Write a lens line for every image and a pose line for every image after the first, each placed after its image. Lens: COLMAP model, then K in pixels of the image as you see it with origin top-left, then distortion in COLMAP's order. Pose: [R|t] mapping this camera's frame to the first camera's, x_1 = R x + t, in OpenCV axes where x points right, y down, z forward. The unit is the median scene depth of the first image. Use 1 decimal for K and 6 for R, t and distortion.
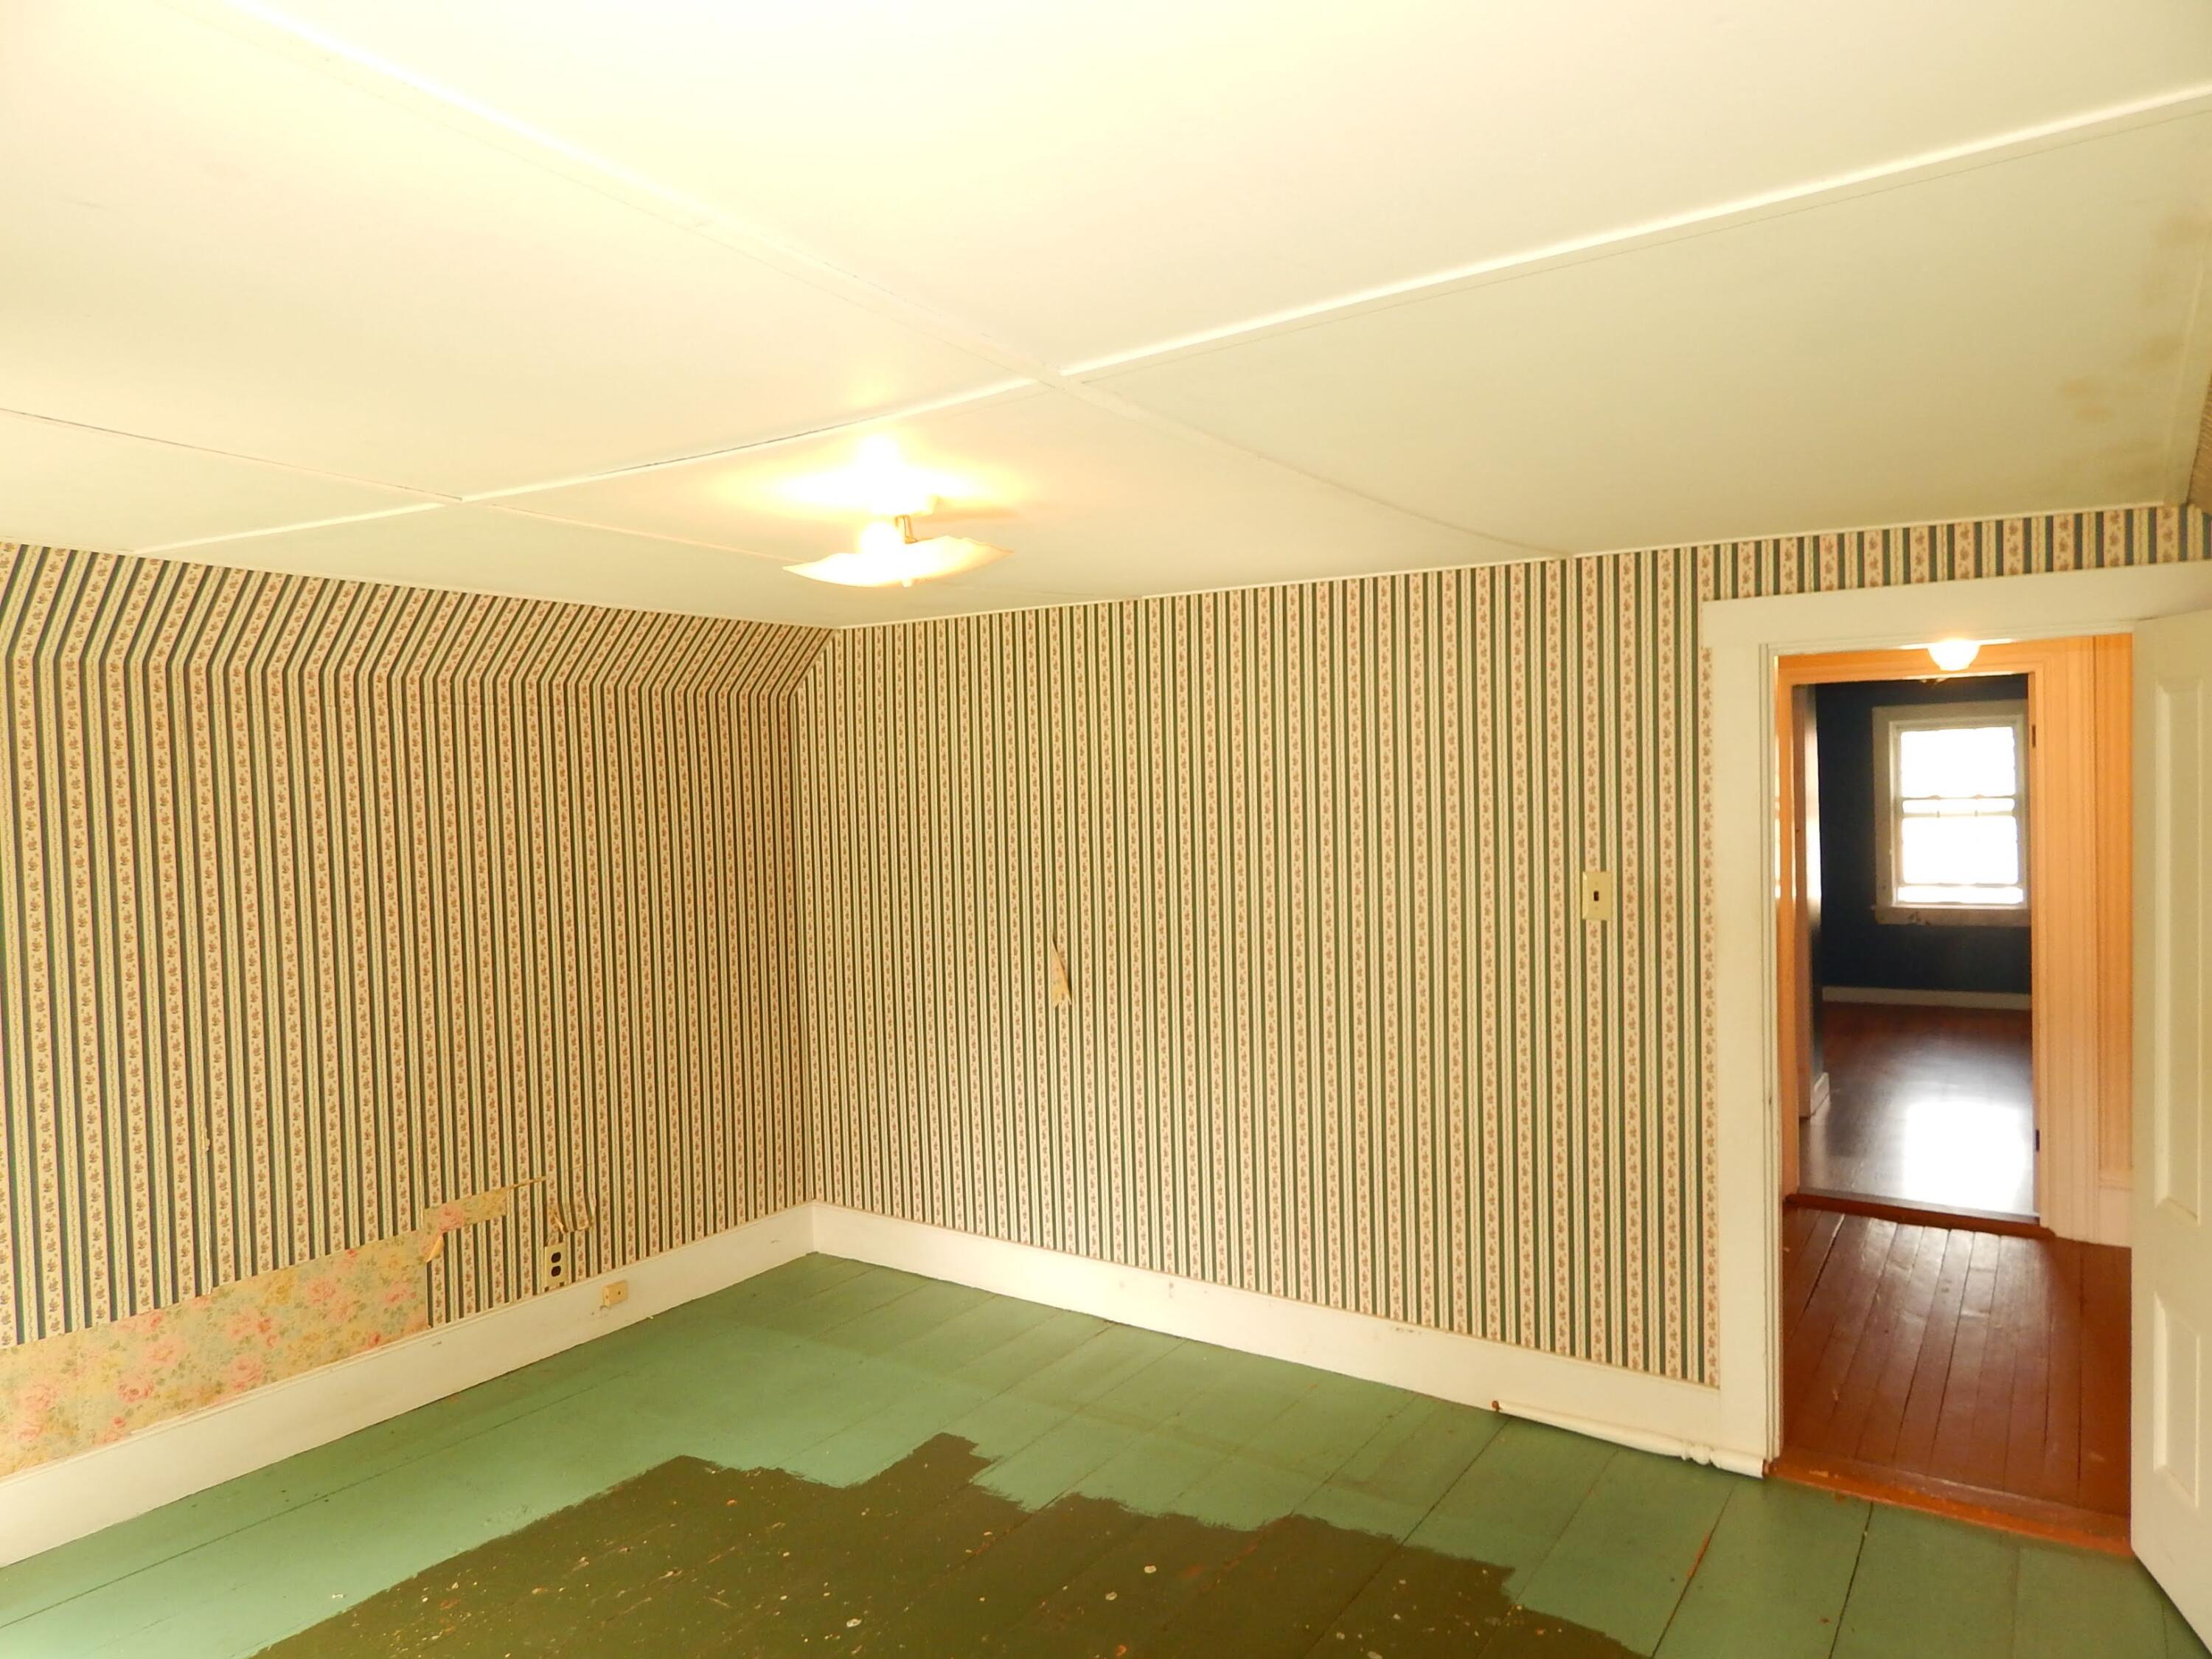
lens RADIAL K [[1445.2, 0, 1099.1], [0, 1445.2, 830.9], [0, 0, 1]] dist [-0.003284, -0.000922]
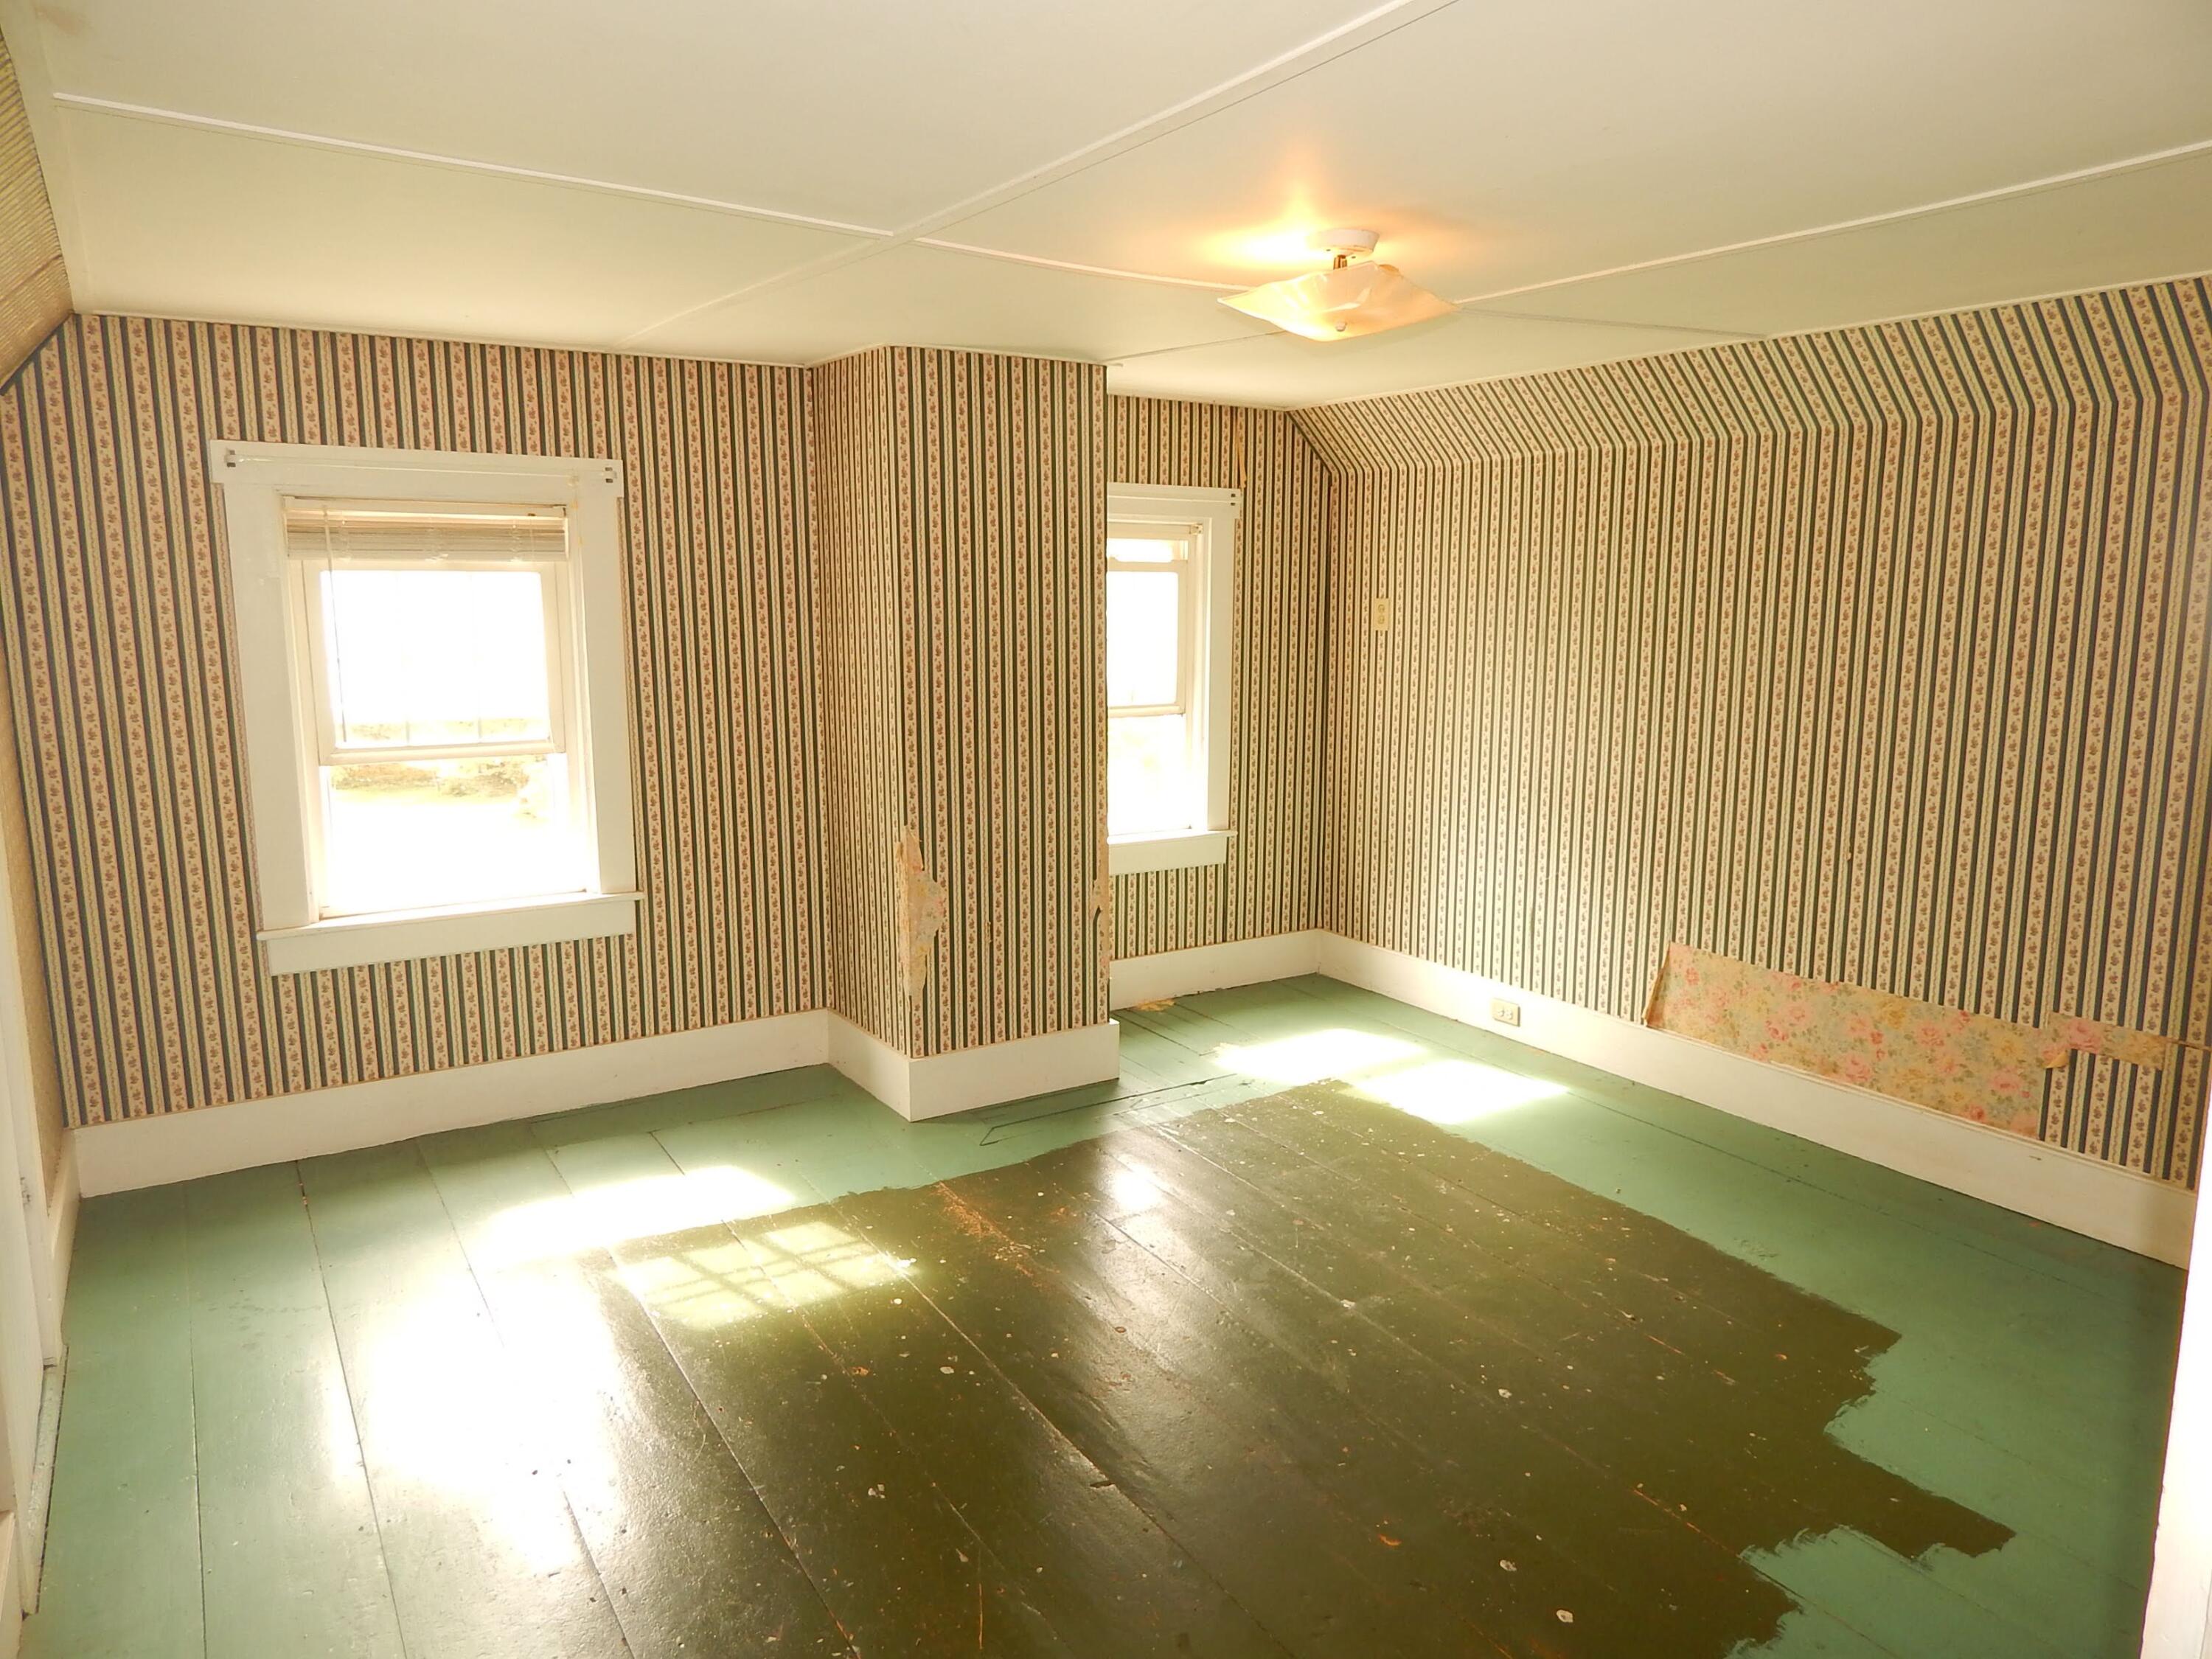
lens RADIAL K [[1445.2, 0, 1103.7], [0, 1445.2, 824.1], [0, 0, 1]] dist [-0.003284, -0.000922]
pose [[-0.395472, 0.178118, -0.901042, 0.630341], [-0.017872, 0.979338, 0.201439, -0.025972], [0.918304, 0.095767, -0.384117, 0.897644]]
